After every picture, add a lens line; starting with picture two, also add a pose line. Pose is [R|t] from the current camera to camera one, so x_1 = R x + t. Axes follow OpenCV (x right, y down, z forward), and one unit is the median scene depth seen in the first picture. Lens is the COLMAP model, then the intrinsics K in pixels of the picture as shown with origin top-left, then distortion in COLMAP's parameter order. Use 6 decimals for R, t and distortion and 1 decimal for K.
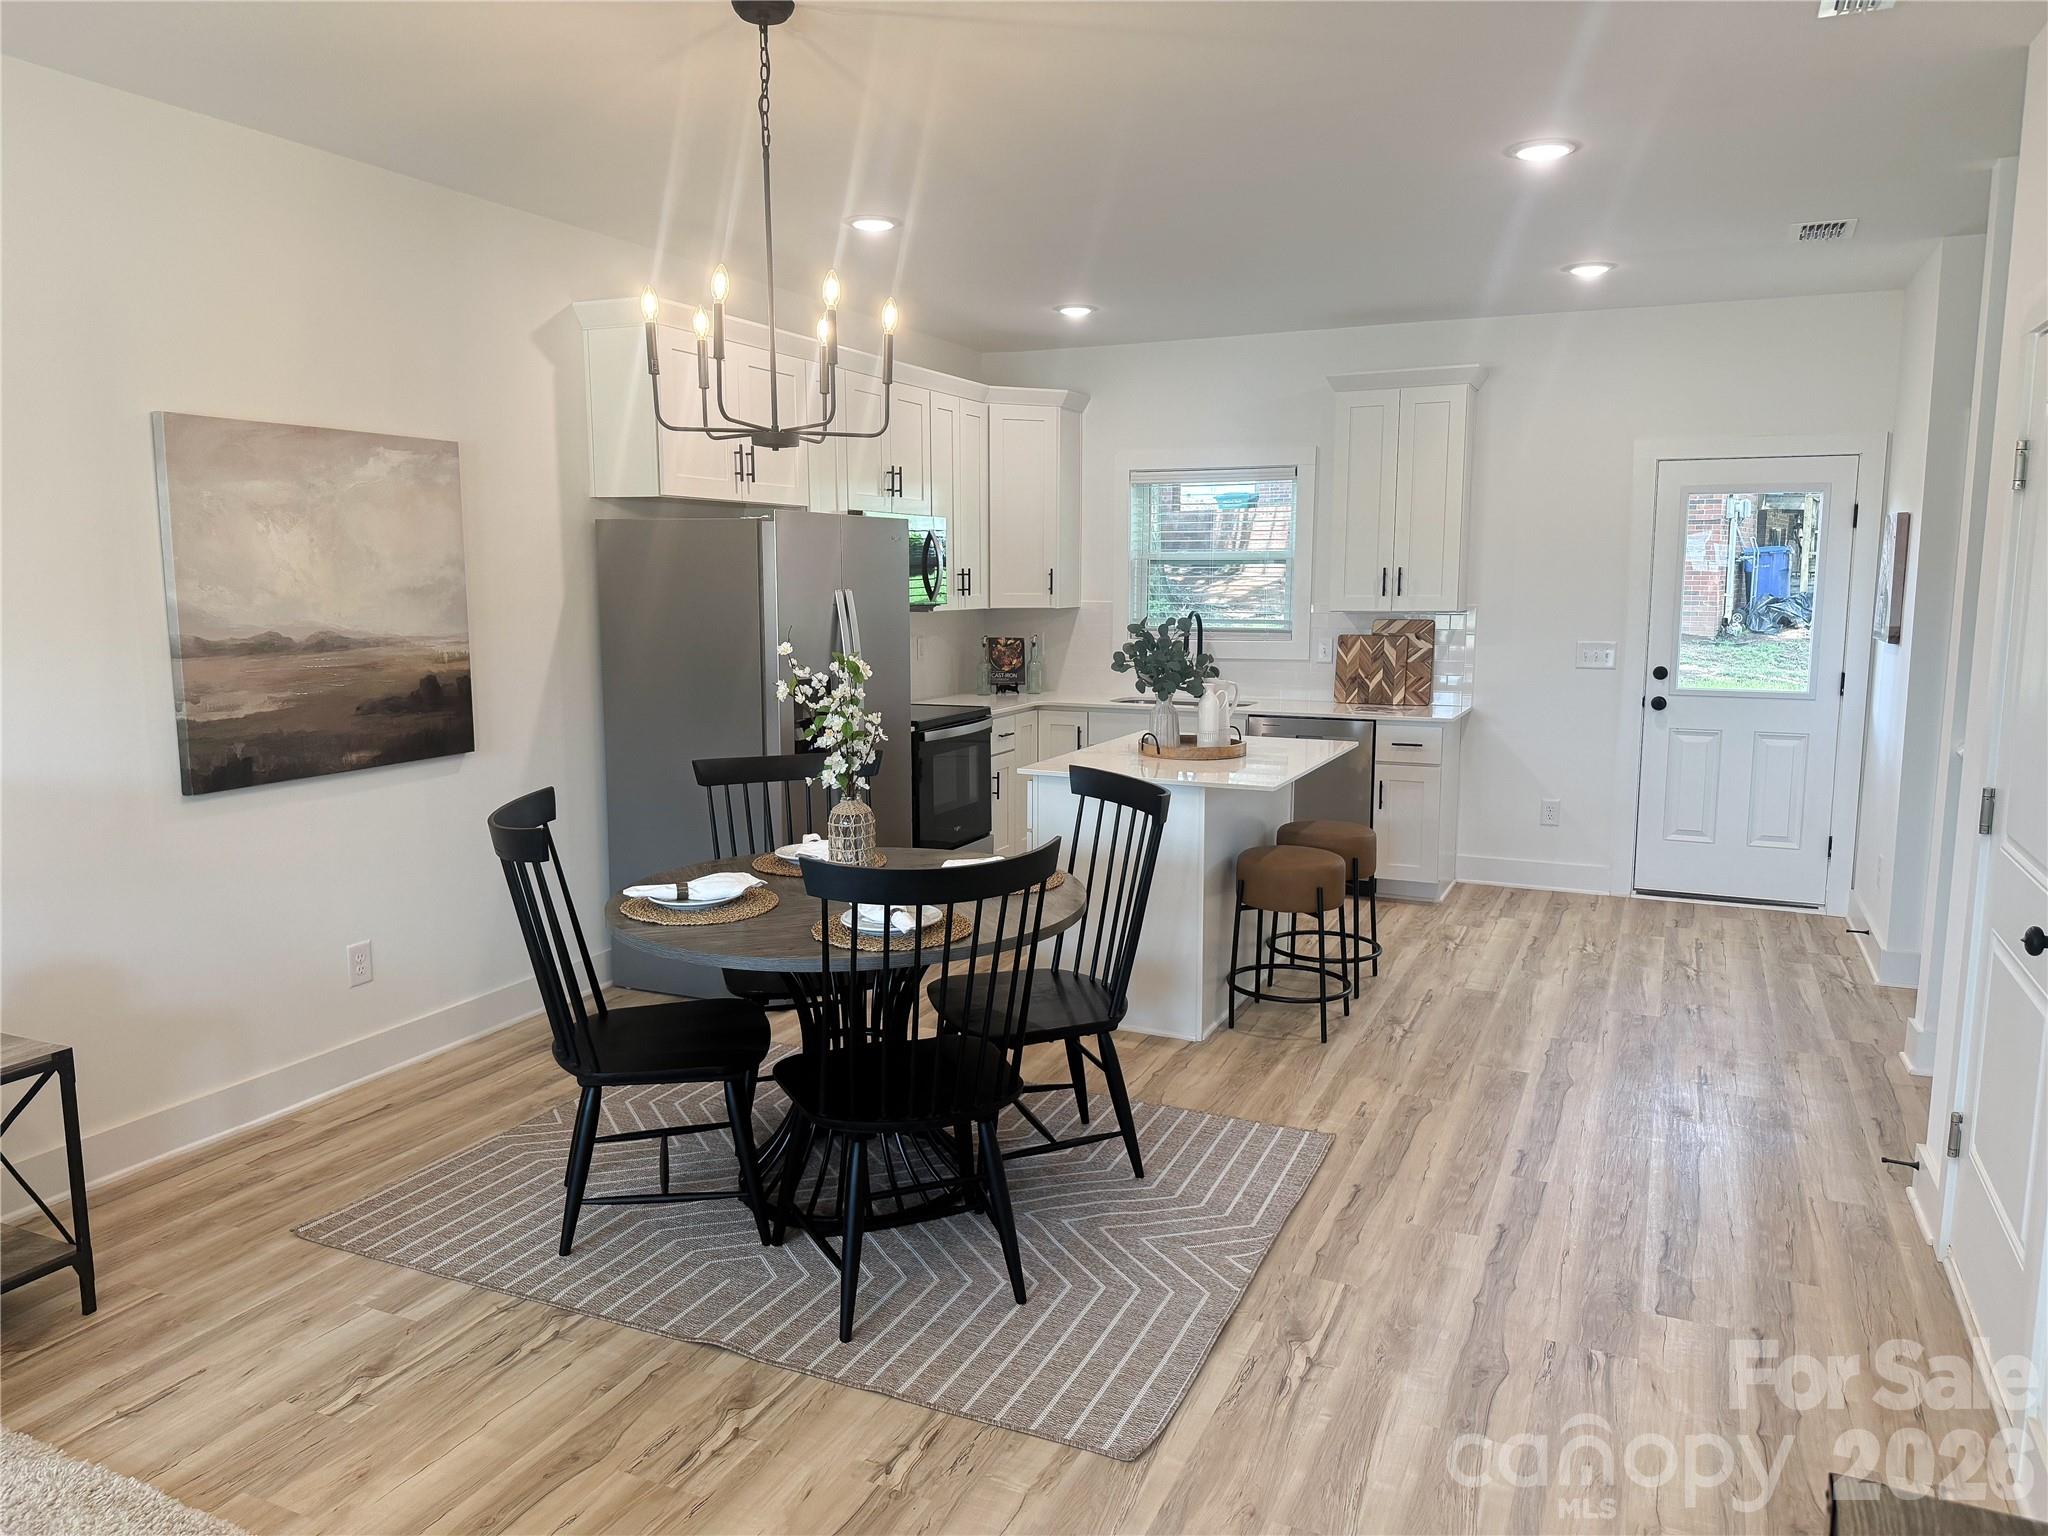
lens RADIAL K [[1428.3, 0, 1024.0], [0, 1428.3, 768.0], [0, 0, 1]] dist [-0.001870, -0.001385]
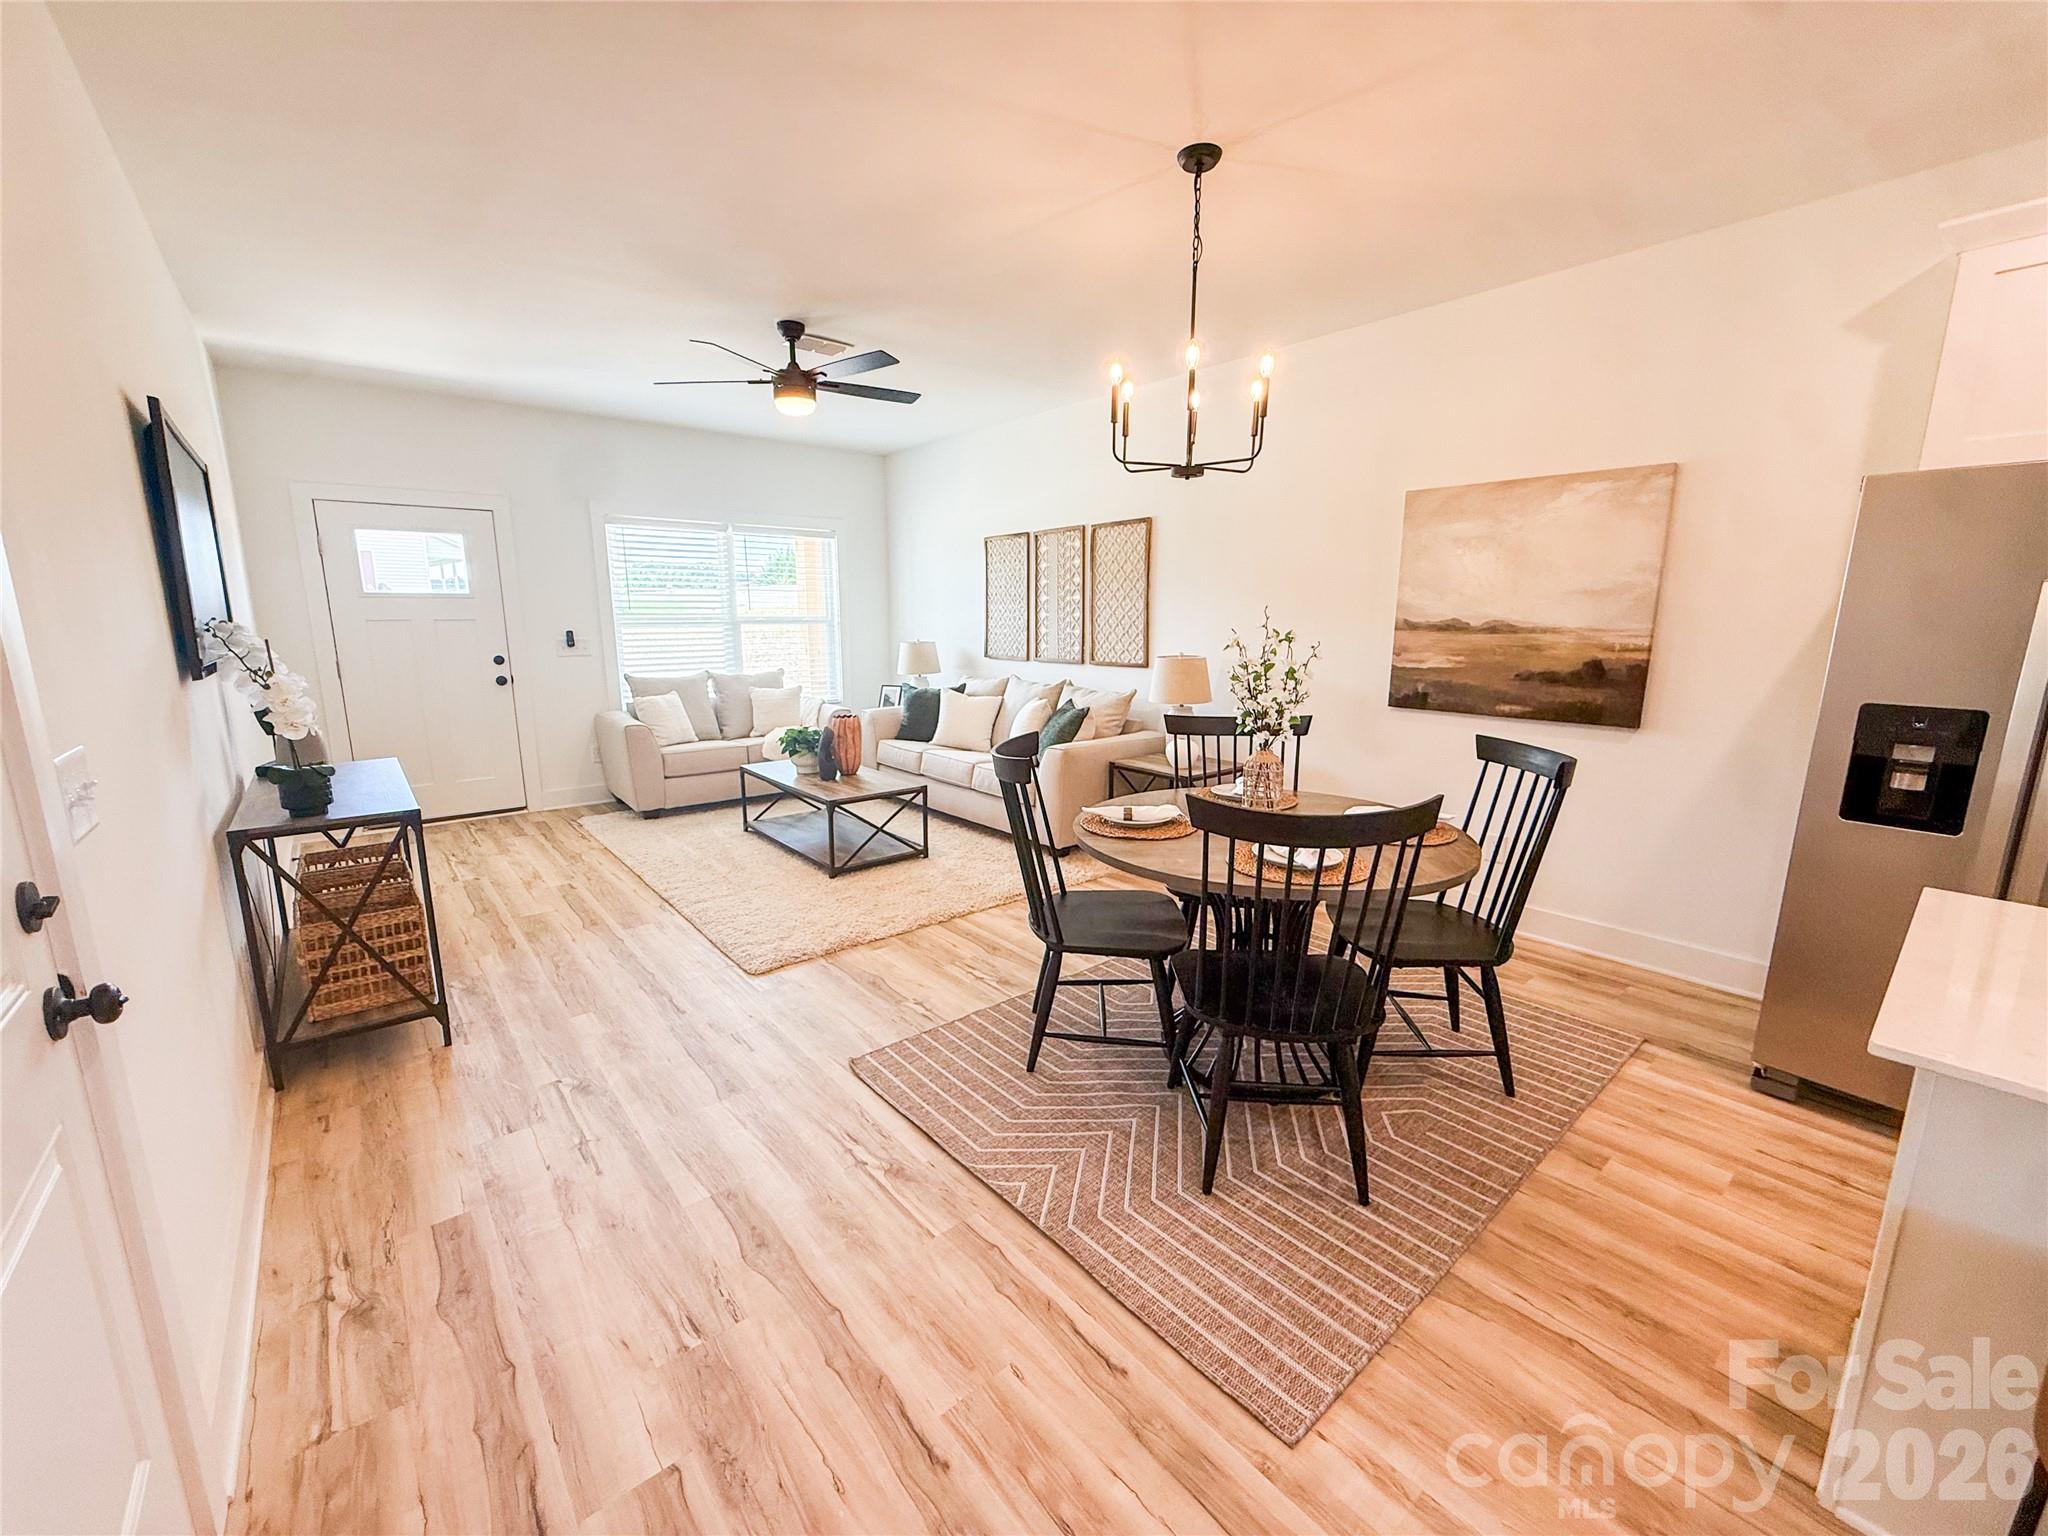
lens RADIAL K [[818.0, 0, 1024.0], [0, 818.0, 768.0], [0, 0, 1]] dist [0.000553, -0.000057]
pose [[-0.428409, 0.171254, -0.887208, 0.510793], [-0.125726, 0.961027, 0.246212, -0.095568], [0.894795, 0.217024, -0.390182, 0.926466]]
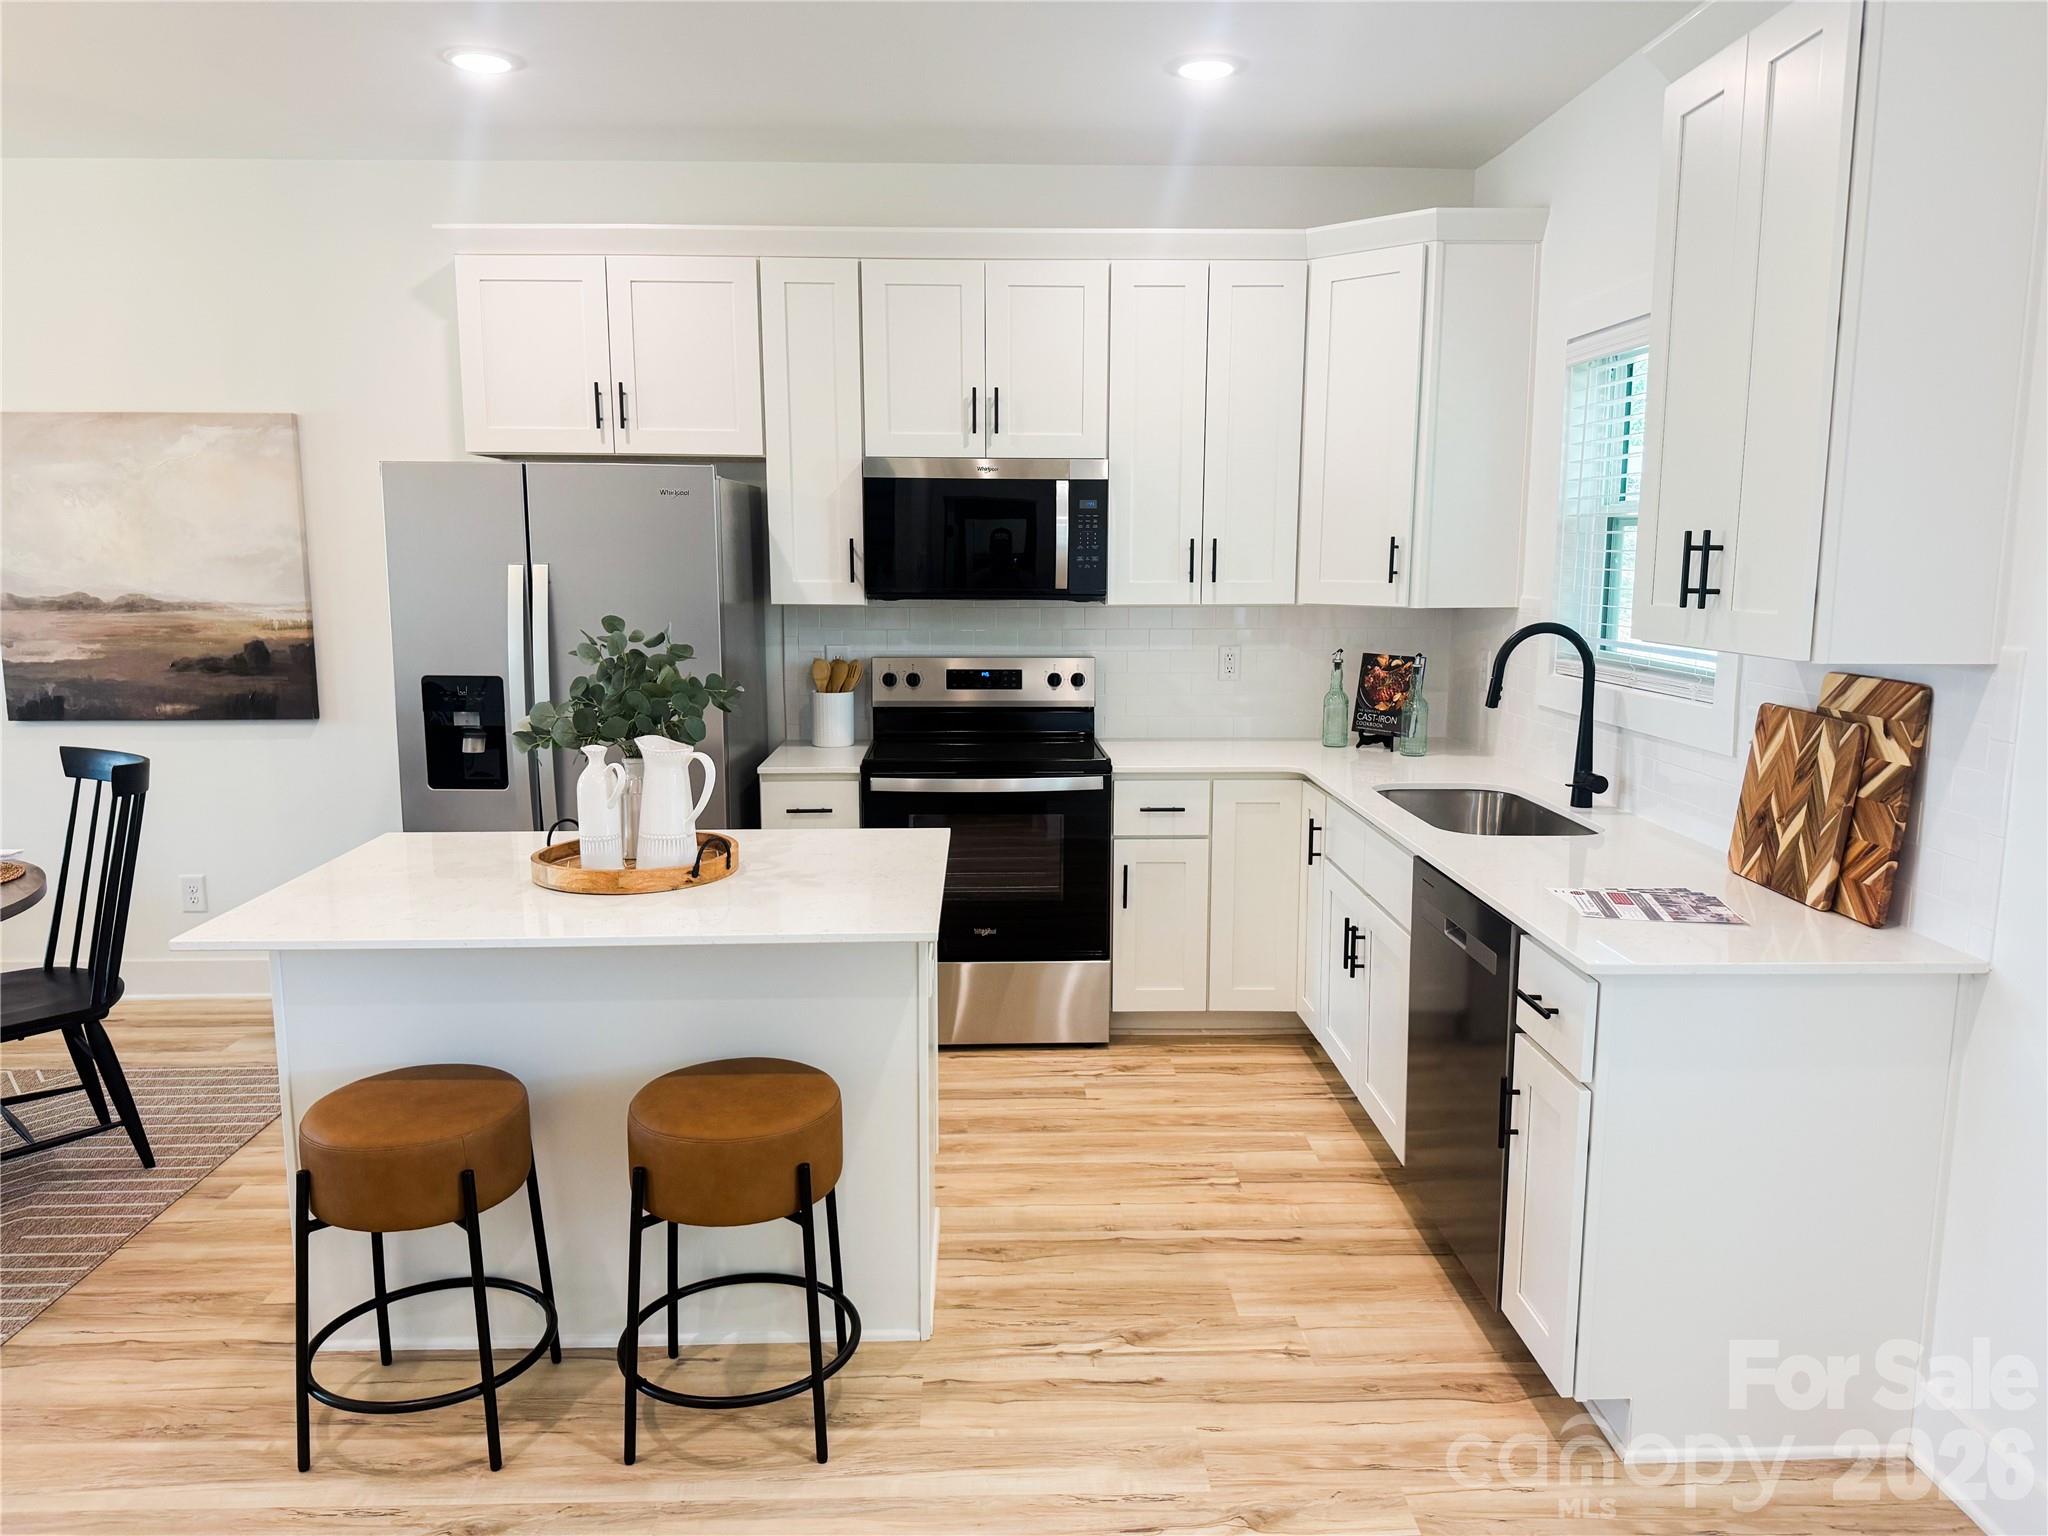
lens RADIAL K [[1429.6, 0, 994.9], [0, 1429.6, 763.3], [0, 0, 1]] dist [0.002329, -0.000733]
pose [[0.442471, 0.135671, -0.886461, 0.835330], [-0.123869, 0.988261, 0.089423, -0.149216], [0.888187, 0.070238, 0.454083, 1.102775]]
